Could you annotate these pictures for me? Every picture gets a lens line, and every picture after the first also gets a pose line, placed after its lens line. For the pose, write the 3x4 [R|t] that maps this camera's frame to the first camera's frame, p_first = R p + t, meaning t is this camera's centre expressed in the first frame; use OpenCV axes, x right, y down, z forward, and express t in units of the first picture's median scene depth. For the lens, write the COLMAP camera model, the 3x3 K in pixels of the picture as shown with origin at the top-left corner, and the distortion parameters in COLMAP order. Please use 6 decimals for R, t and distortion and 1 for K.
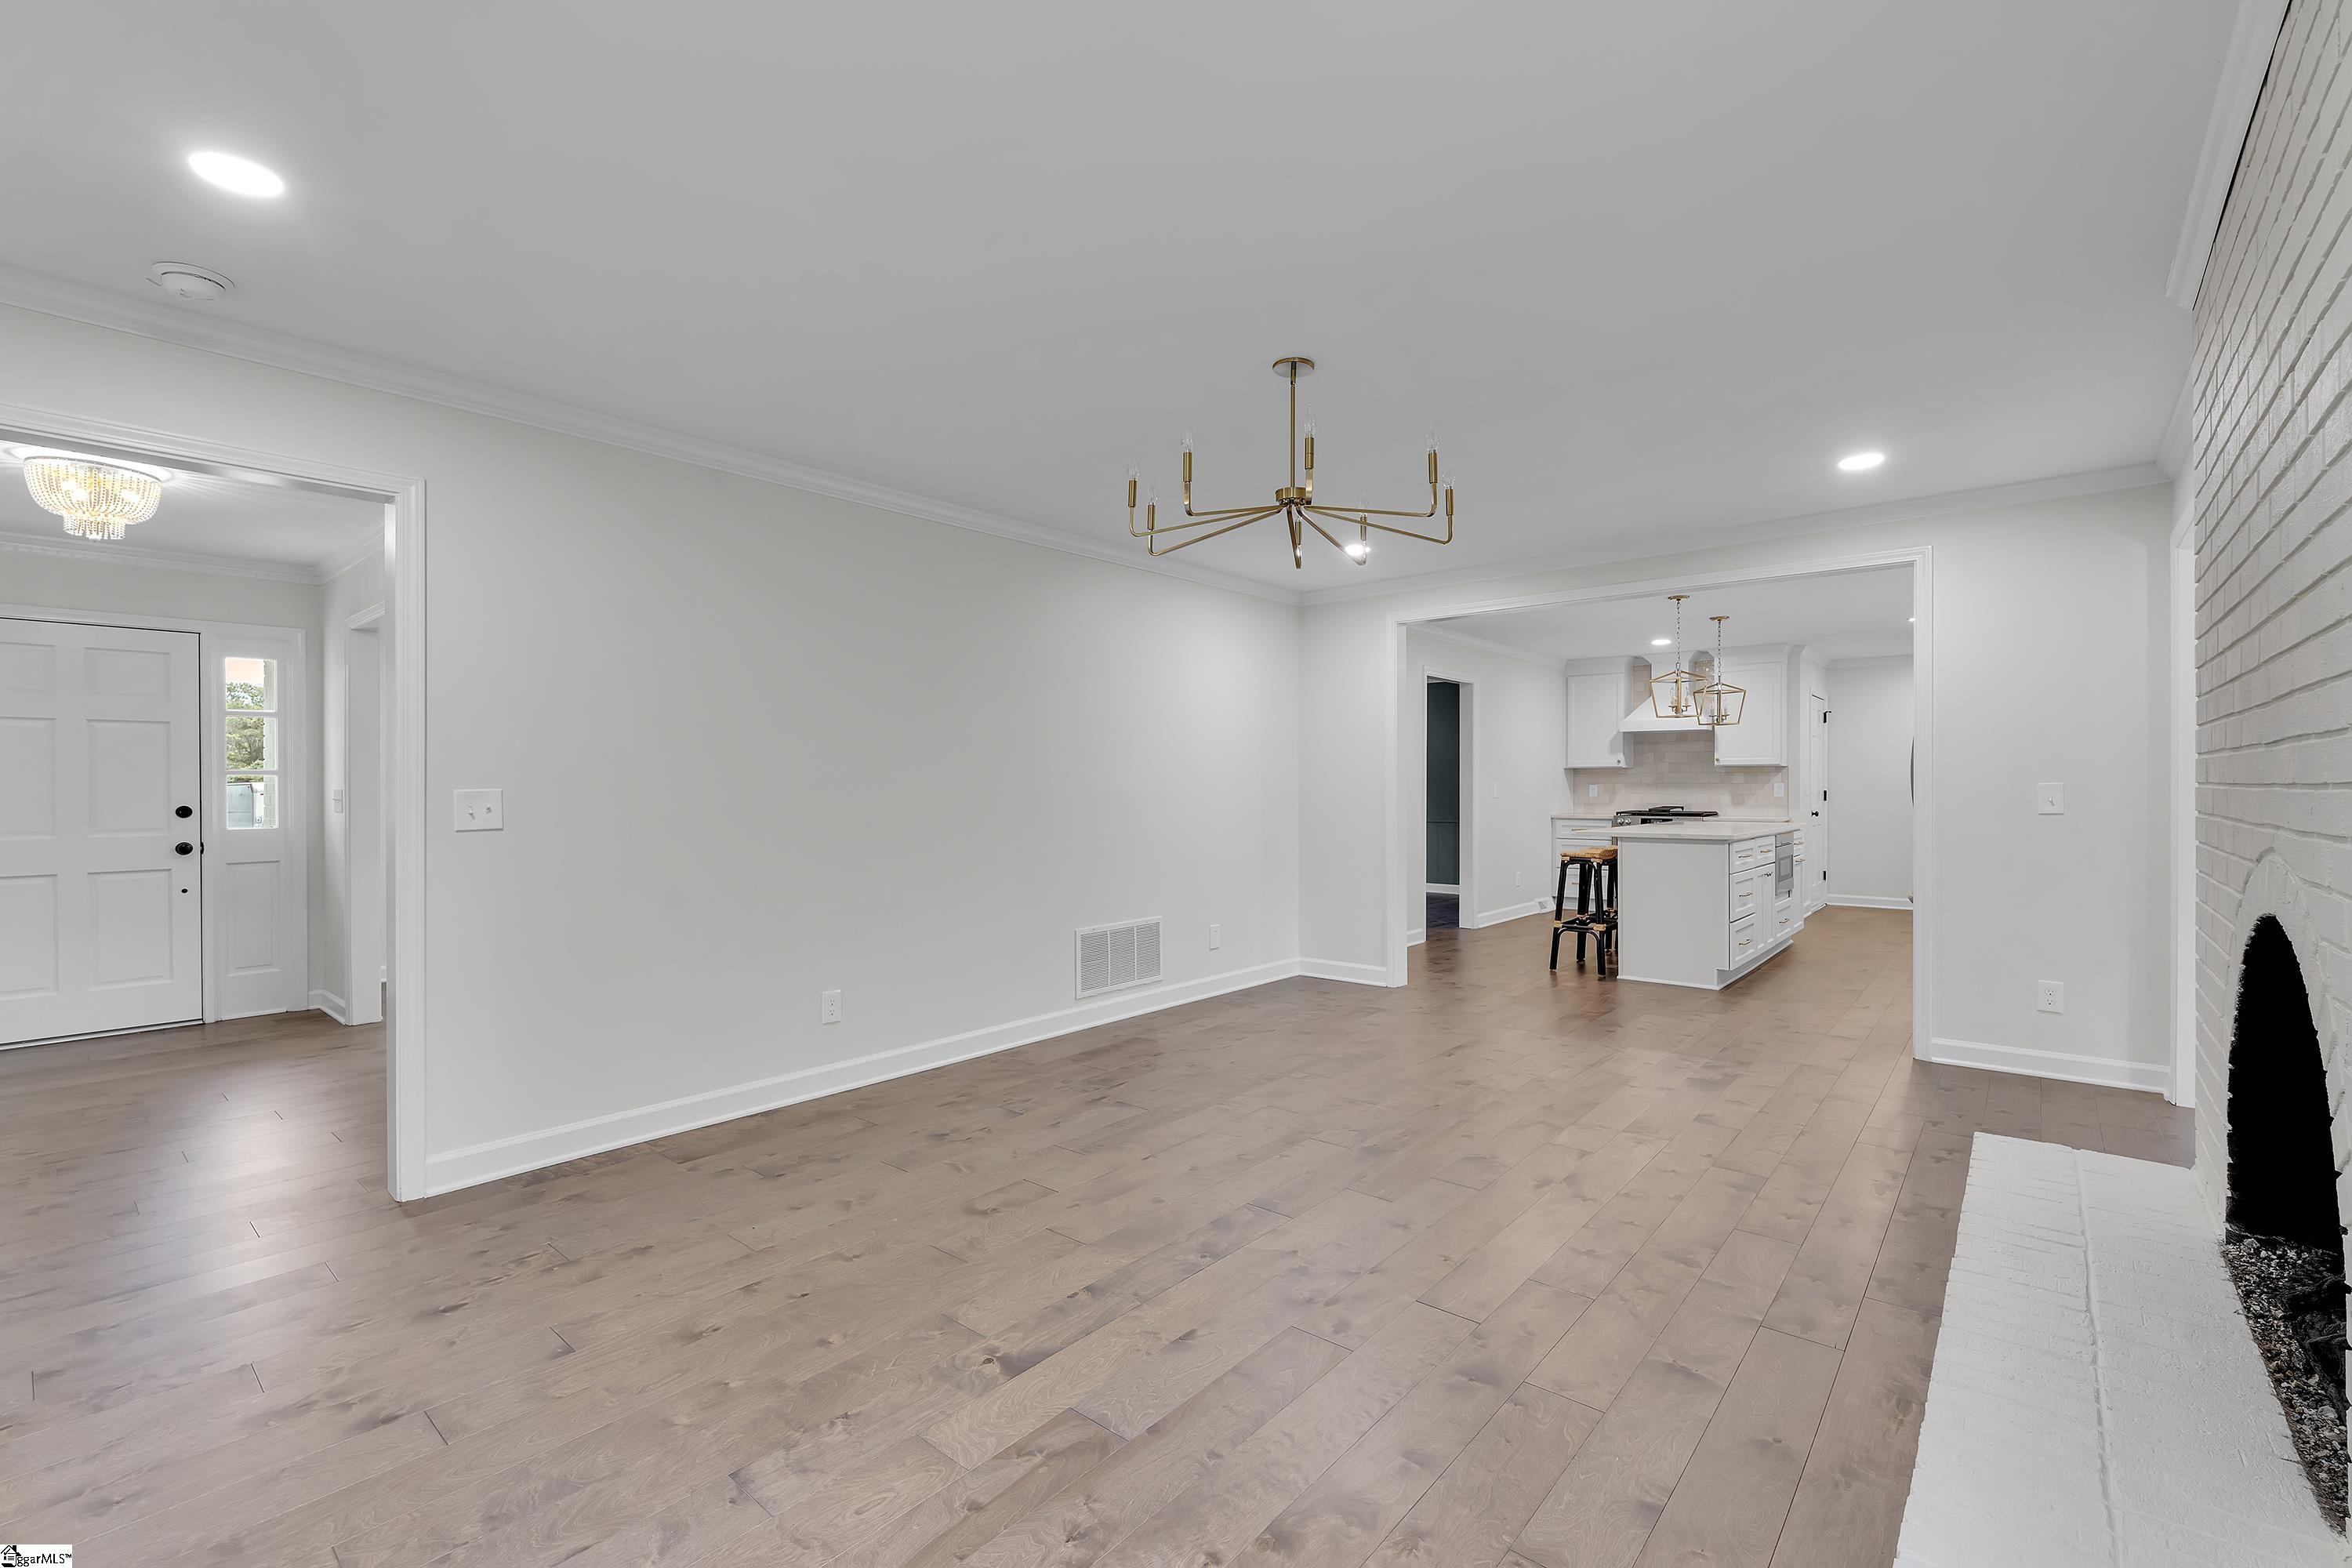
lens RADIAL K [[1022.8, 0, 1181.0], [0, 1022.8, 782.5], [0, 0, 1]] dist [-0.013984, 0.000224]
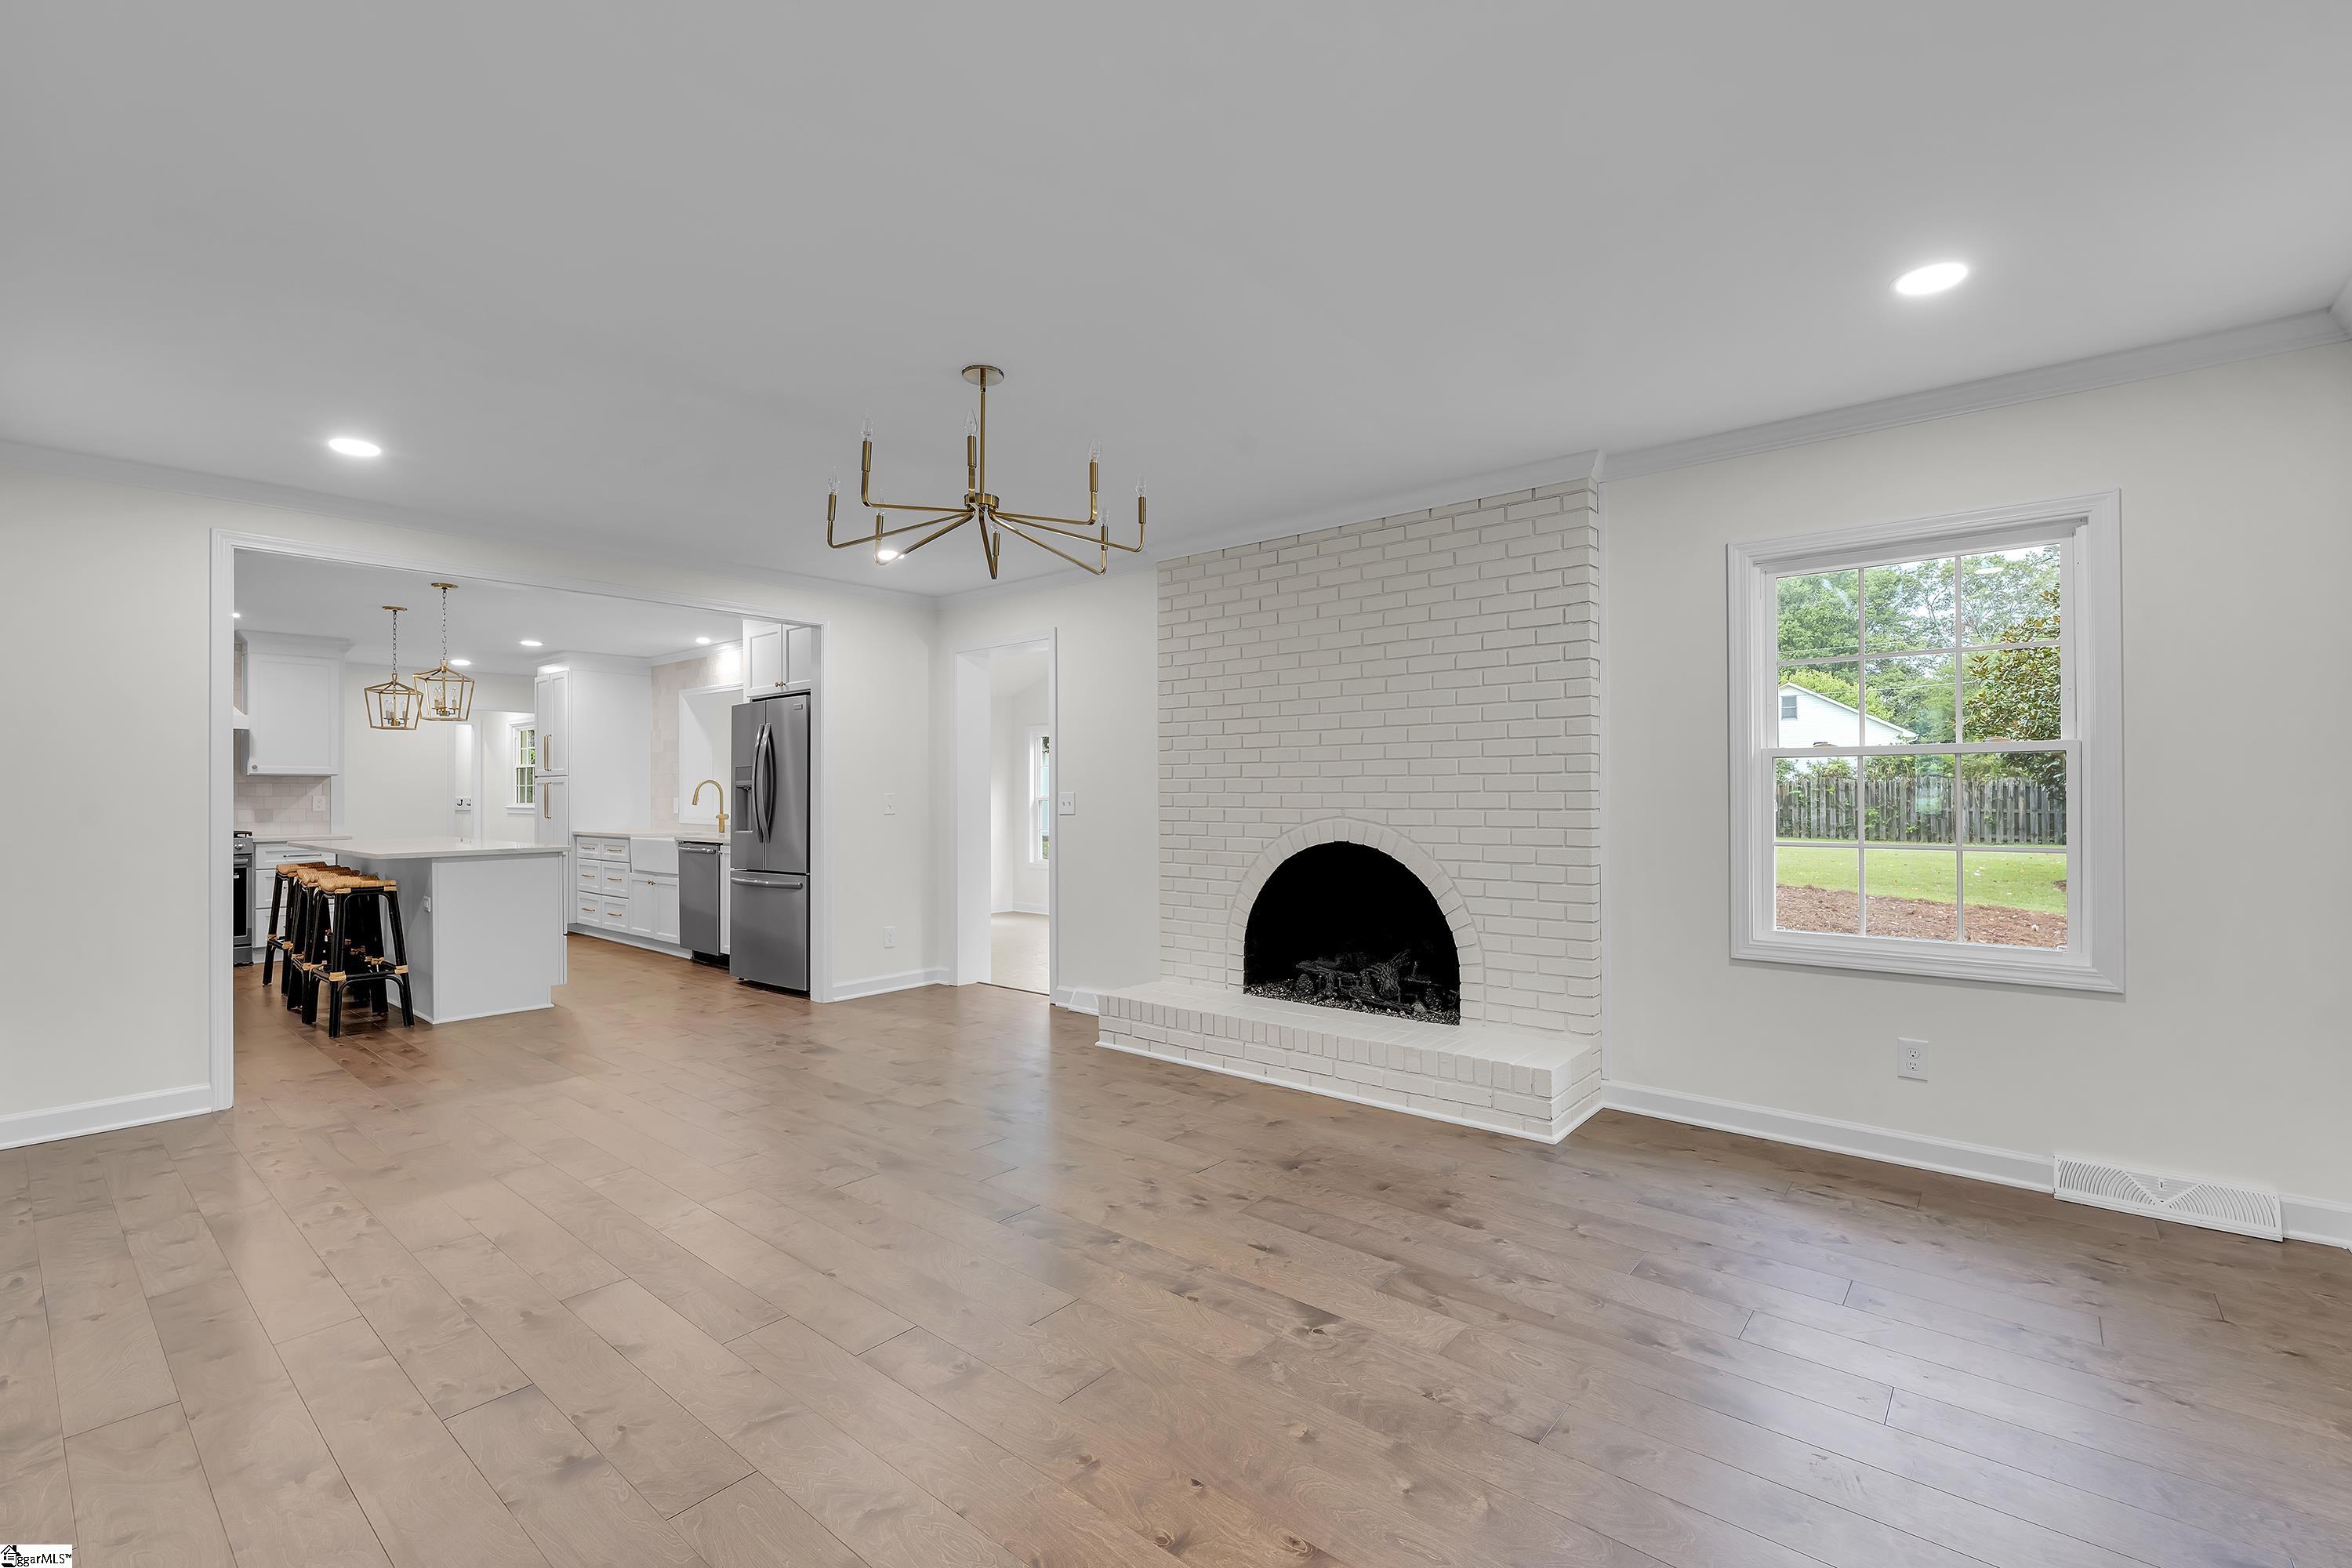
lens RADIAL K [[1022.8, 0, 1174.1], [0, 1022.8, 793.4], [0, 0, 1]] dist [-0.013984, 0.000224]
pose [[-0.002481, 0.000262, 0.999997, -0.289723], [0.003631, 0.999993, -0.000253, 0.001797], [-0.999990, 0.003631, -0.002481, 0.266762]]
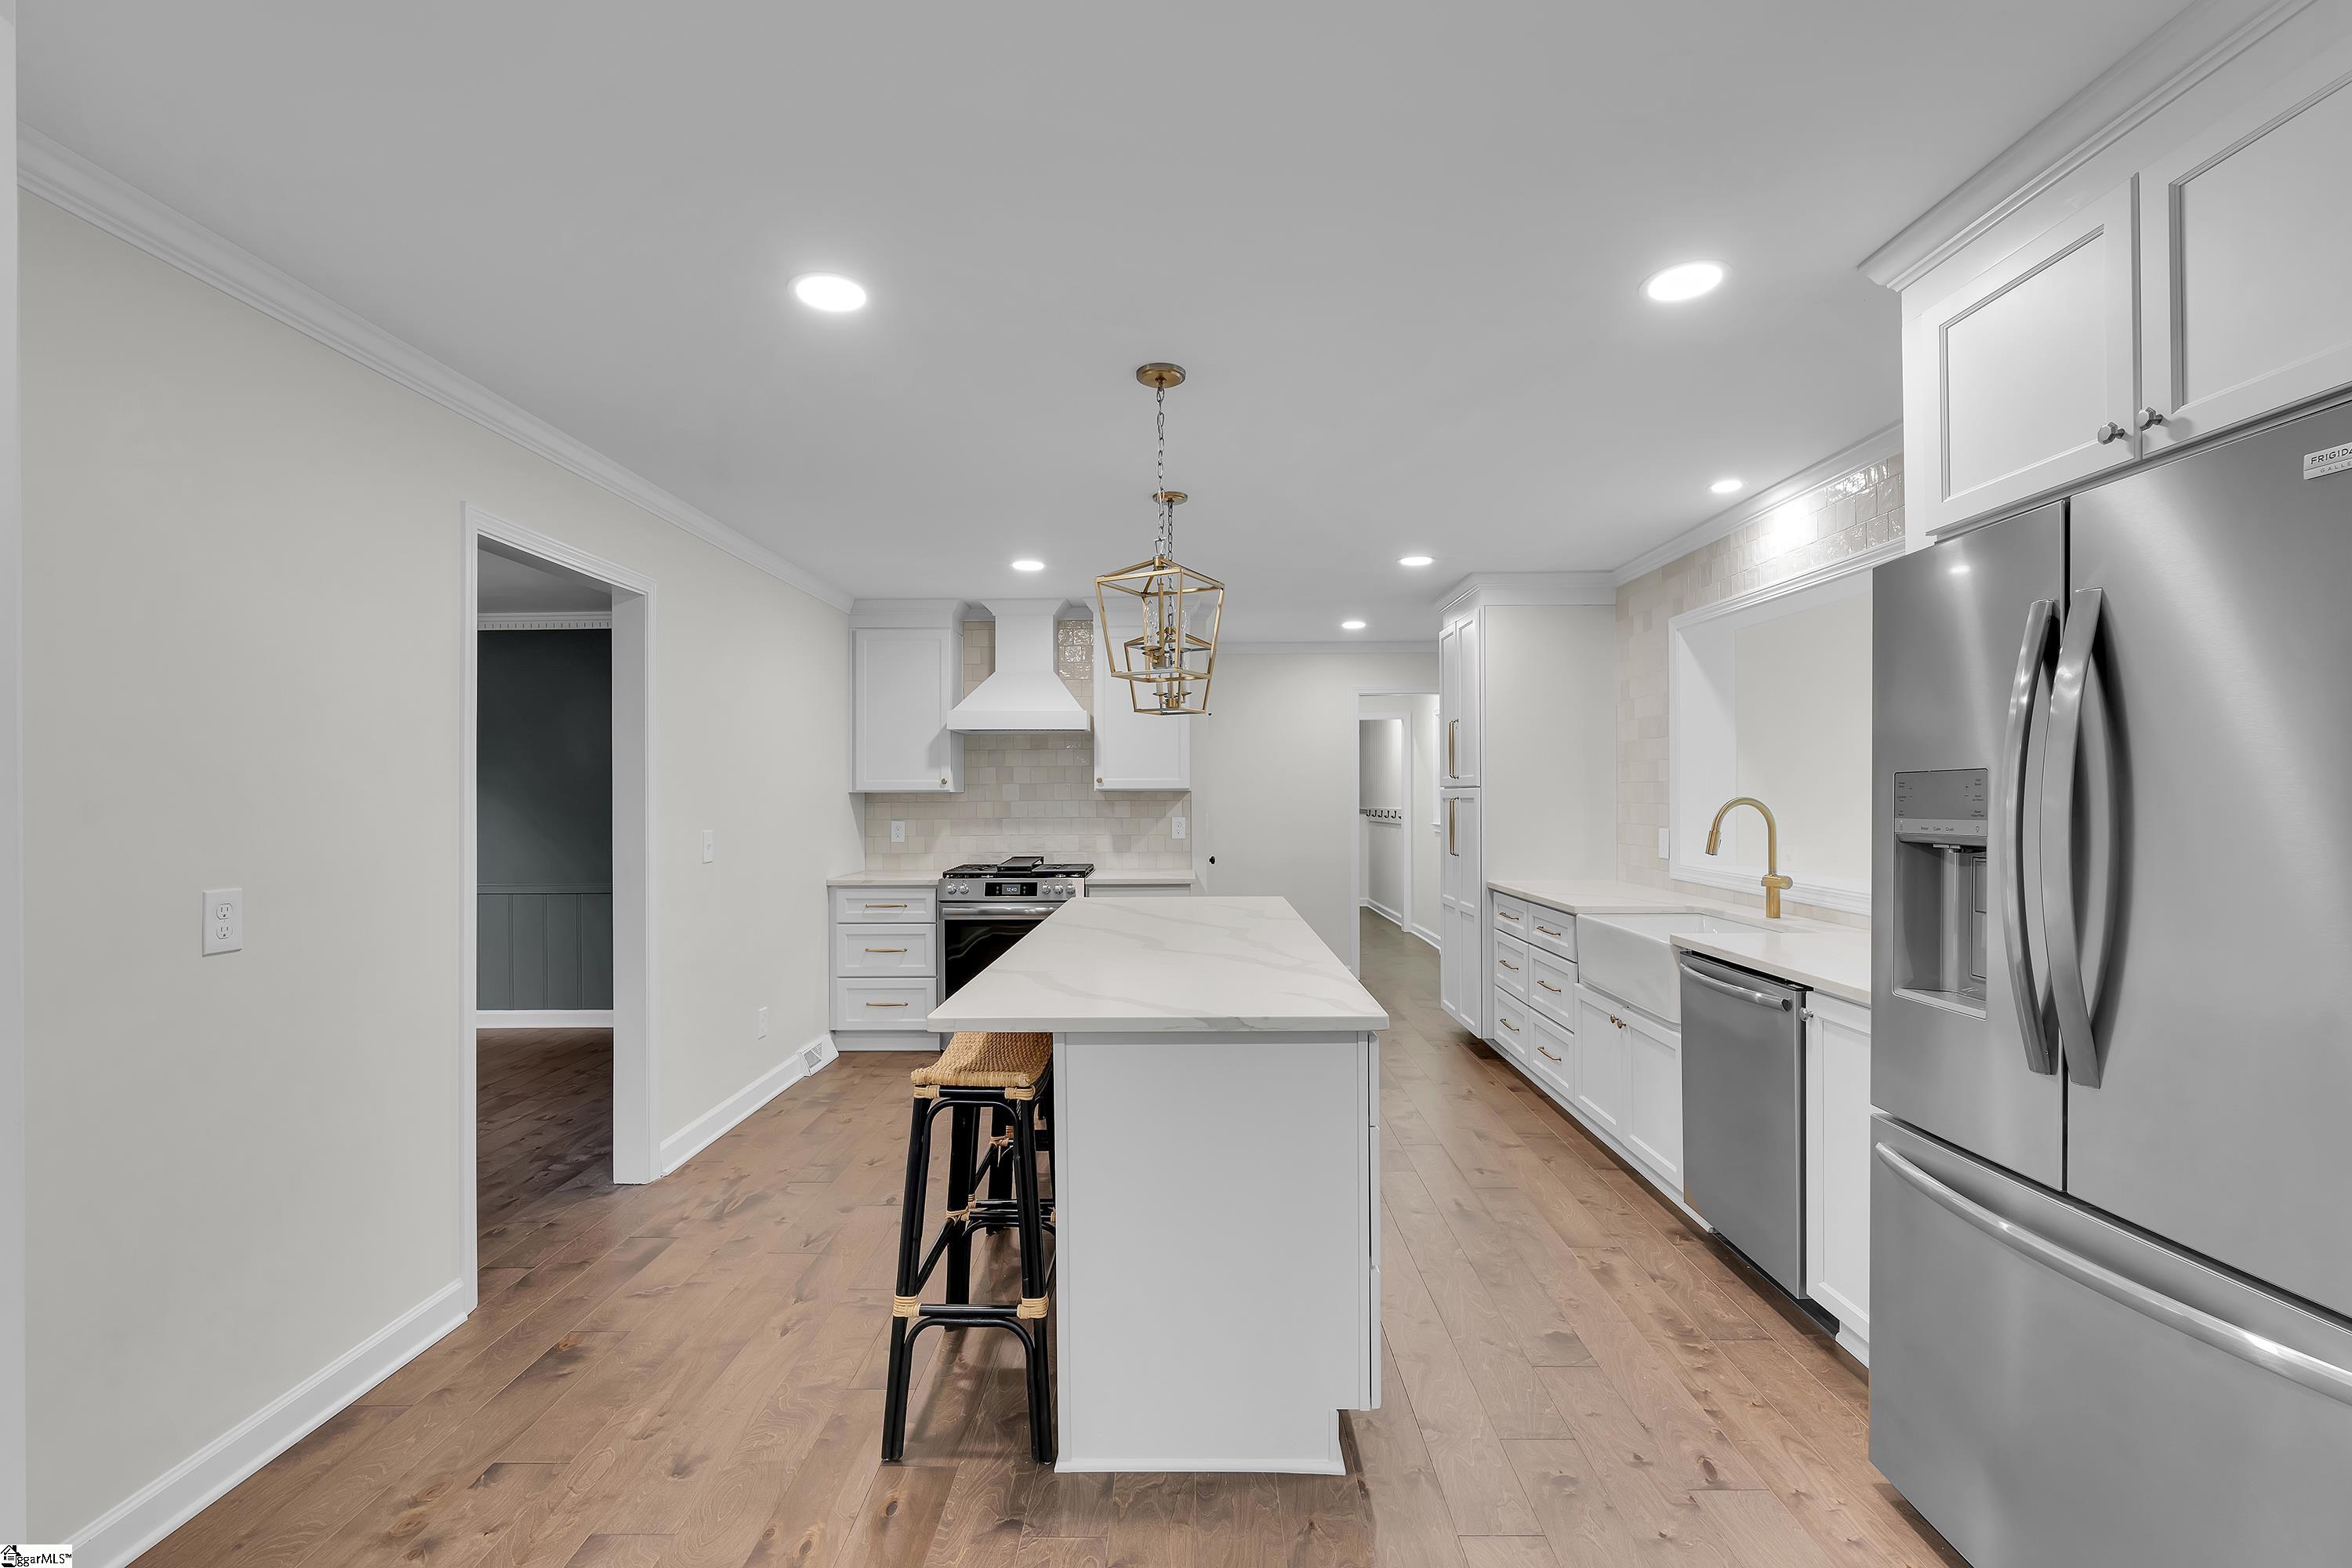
lens RADIAL K [[1022.8, 0, 1185.6], [0, 1022.8, 793.9], [0, 0, 1]] dist [-0.013984, 0.000224]
pose [[0.765760, -0.003360, 0.643118, 0.174105], [0.004706, 0.999989, -0.000378, -0.013733], [-0.643110, 0.003316, 0.765767, 0.502911]]
